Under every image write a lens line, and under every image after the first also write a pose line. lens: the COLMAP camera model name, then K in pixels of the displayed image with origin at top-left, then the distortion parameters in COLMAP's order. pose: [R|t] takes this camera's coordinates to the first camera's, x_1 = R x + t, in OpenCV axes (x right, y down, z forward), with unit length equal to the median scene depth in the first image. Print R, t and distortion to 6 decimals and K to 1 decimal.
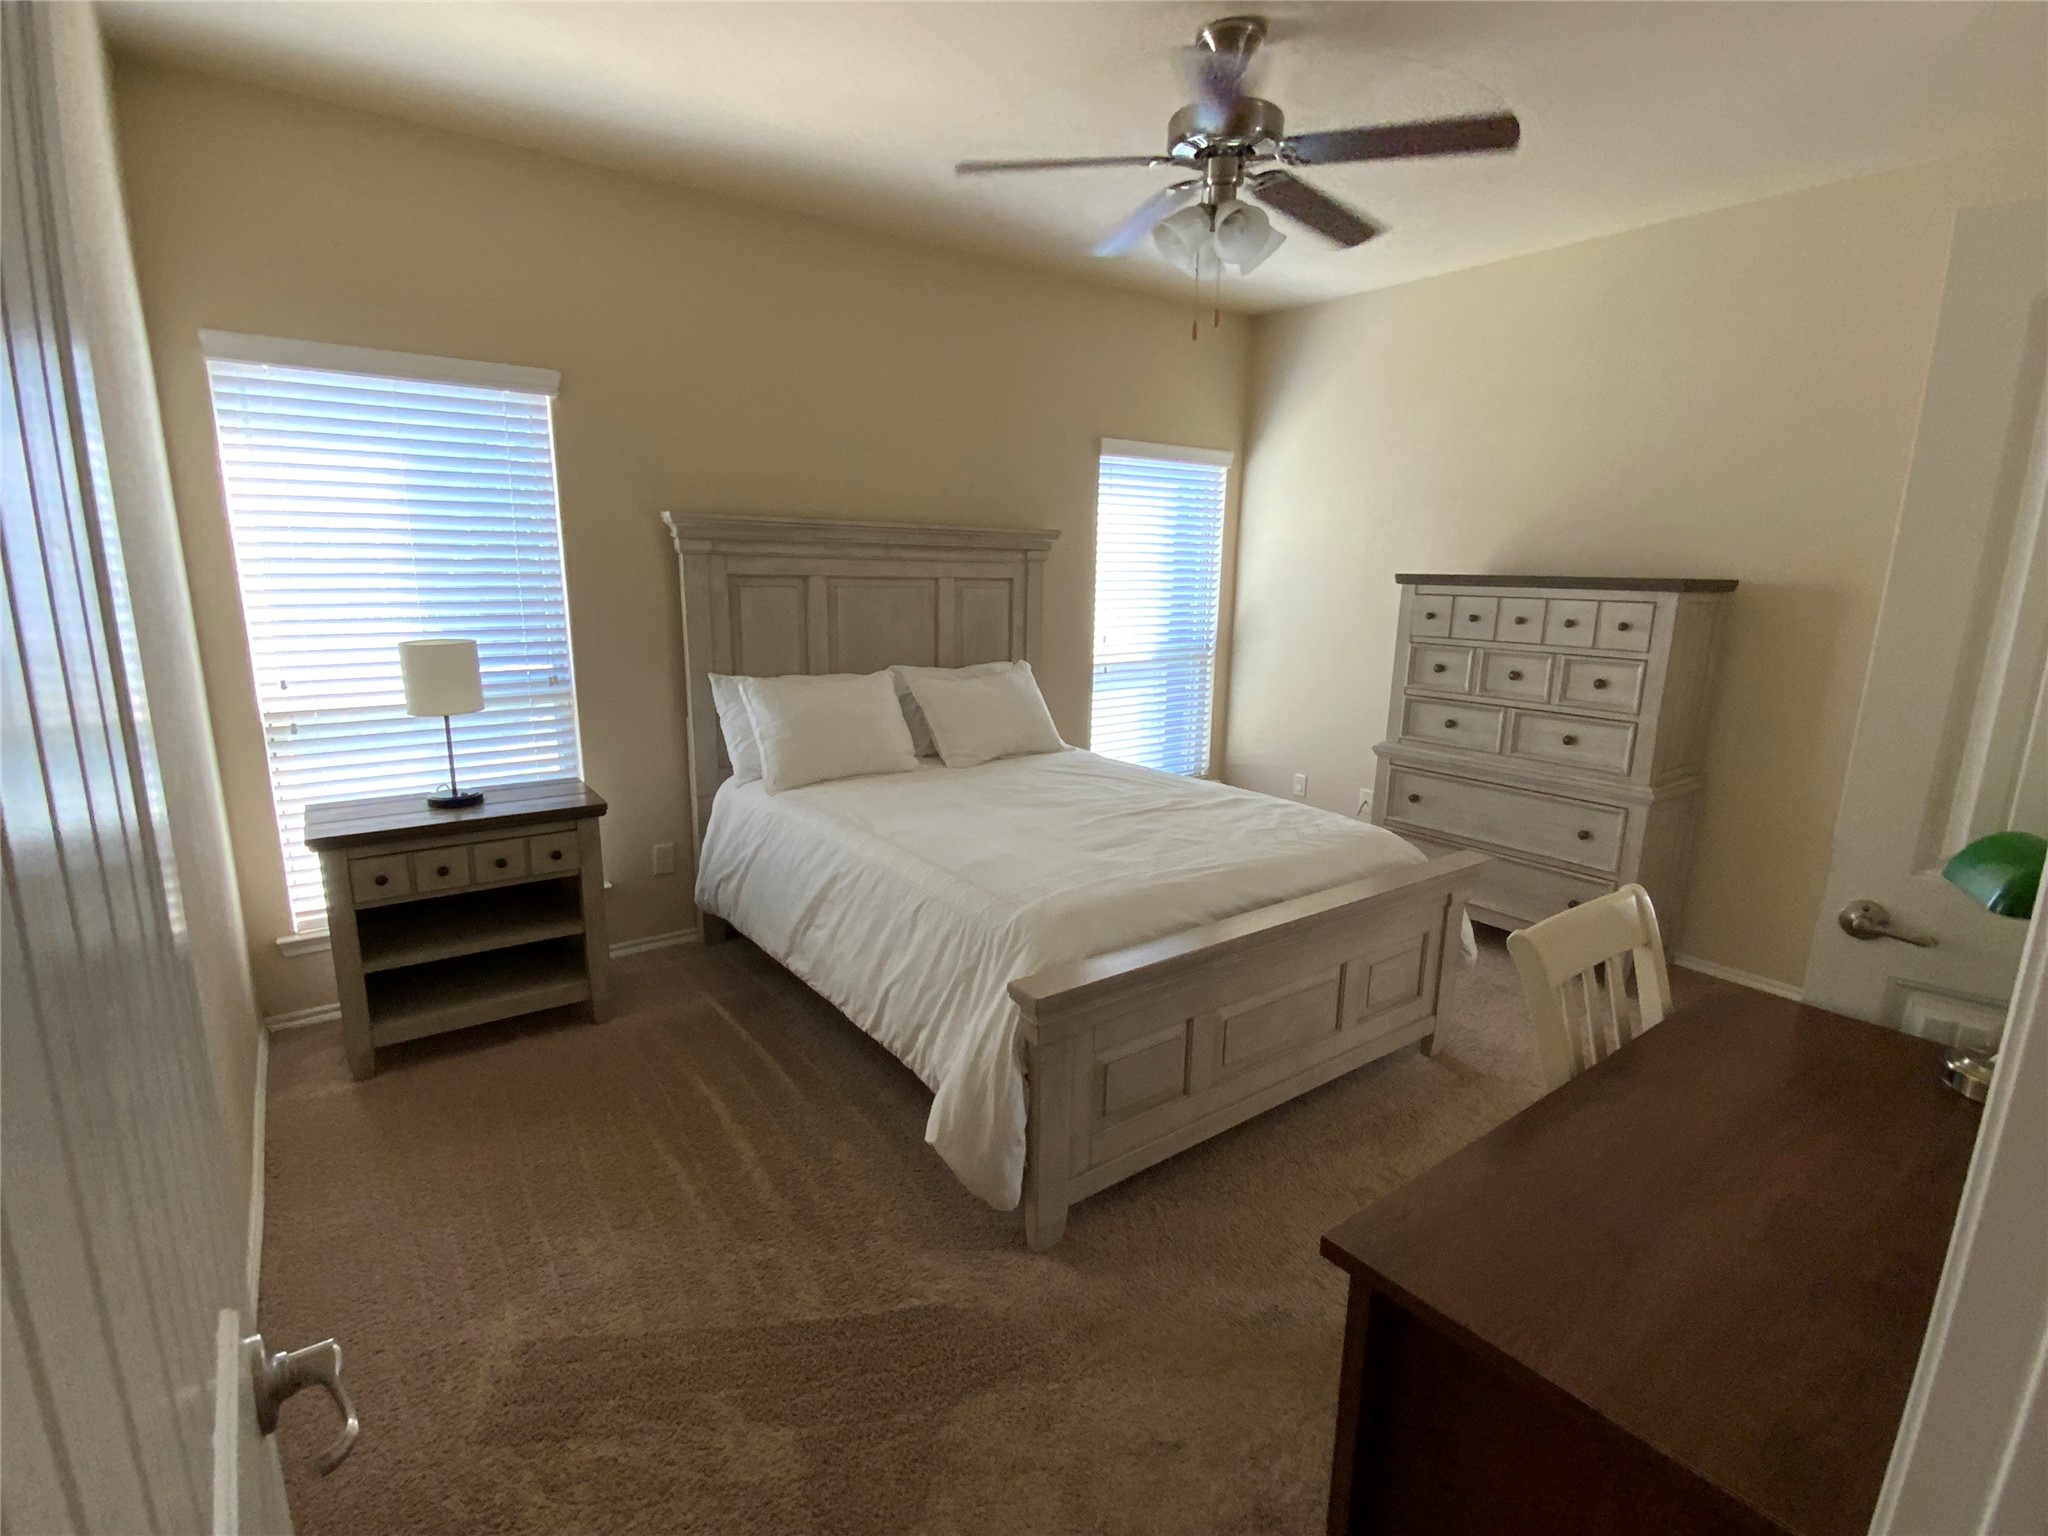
lens RADIAL K [[969.9, 0, 1018.5], [0, 969.9, 761.3], [0, 0, 1]] dist [0.018021, -0.012427]
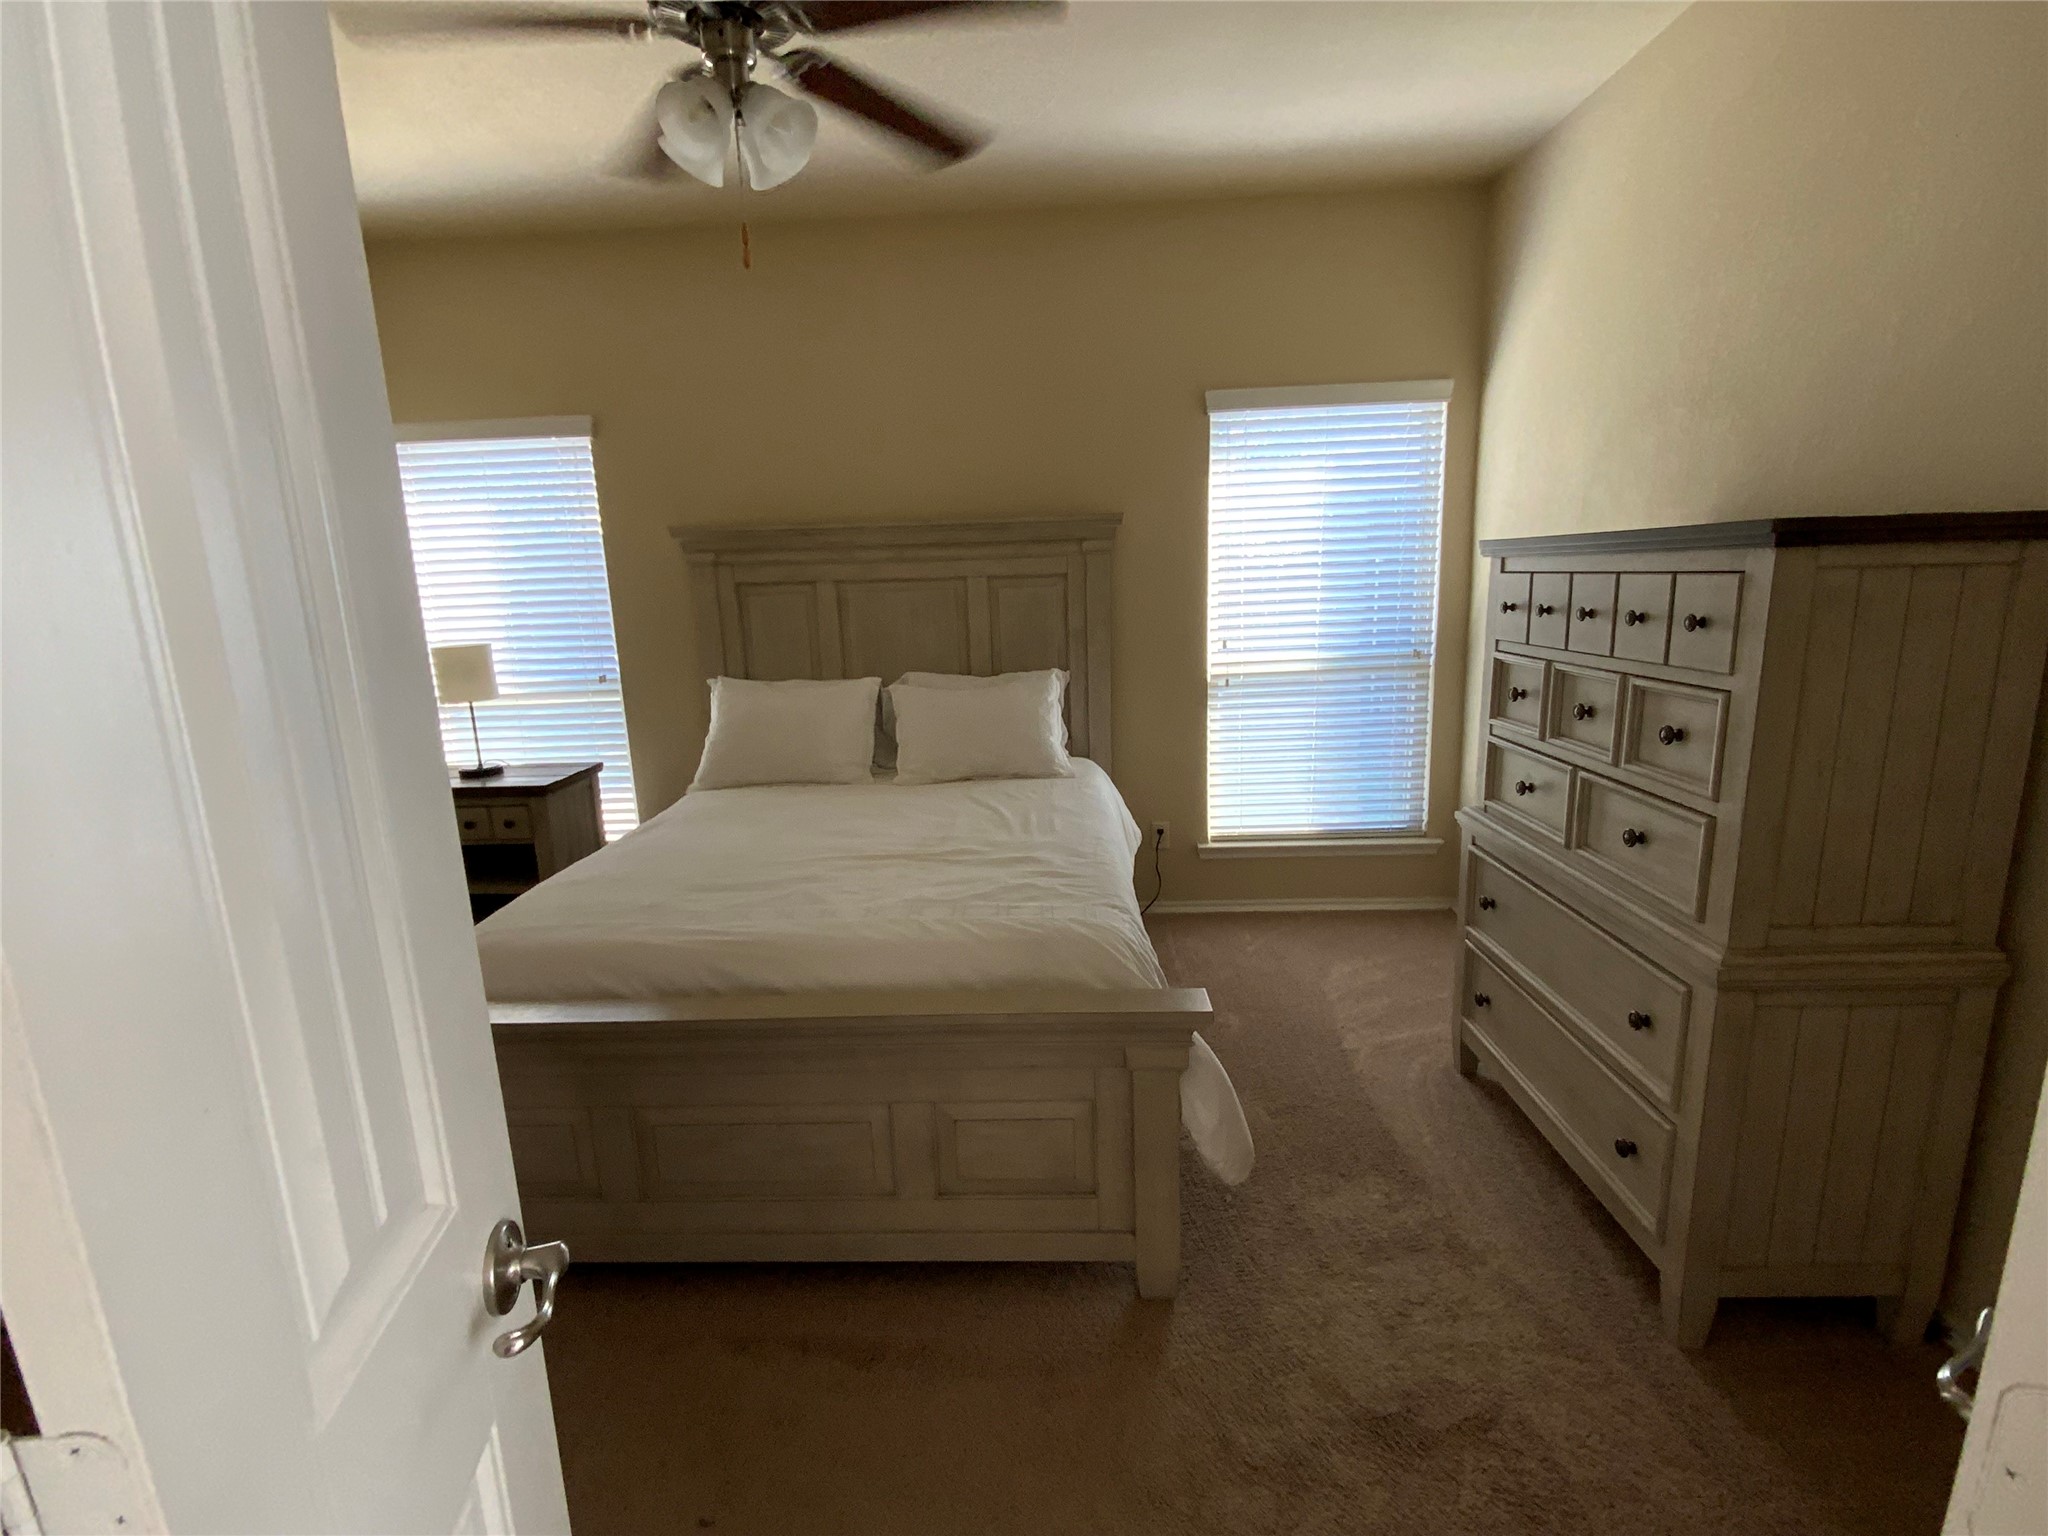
lens RADIAL K [[969.9, 0, 1044.1], [0, 969.9, 767.9], [0, 0, 1]] dist [0.018021, -0.012427]
pose [[0.786829, 0.078457, -0.612165, 0.636349], [-0.076115, 0.996651, 0.029901, -0.049967], [0.612460, 0.023068, 0.790165, 0.380896]]
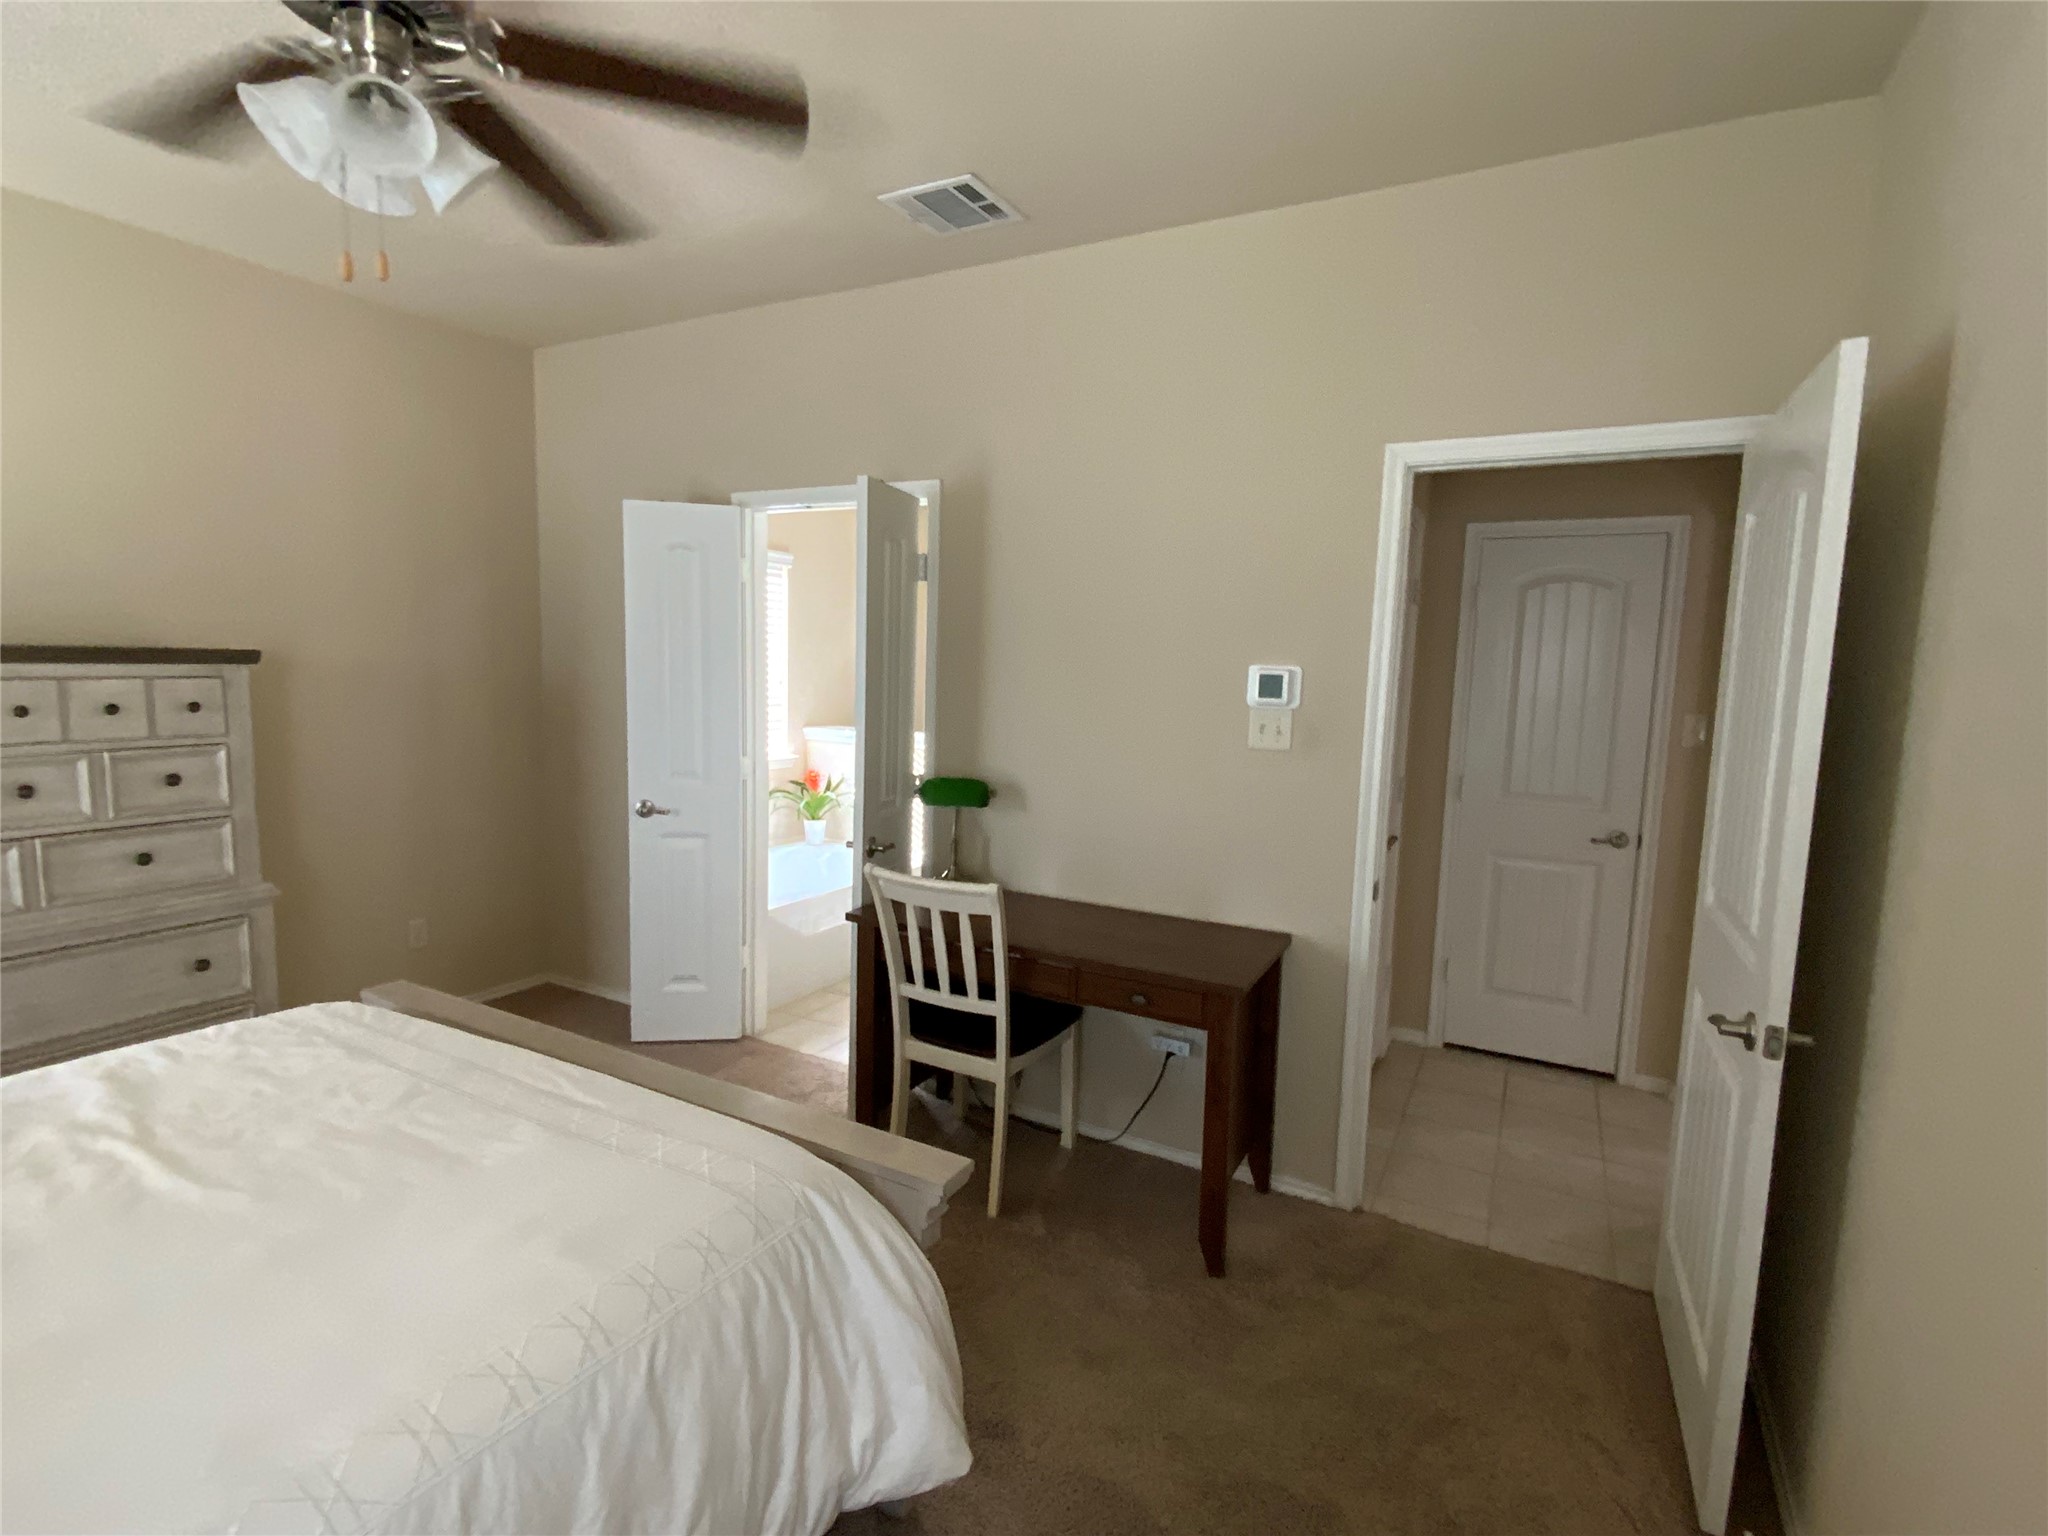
lens RADIAL K [[969.9, 0, 1019.9], [0, 969.9, 771.8], [0, 0, 1]] dist [0.018021, -0.012427]
pose [[-0.435296, -0.129391, 0.890941, -0.402467], [0.146531, 0.966239, 0.211920, -0.148420], [-0.888282, 0.222799, -0.401641, 0.679569]]
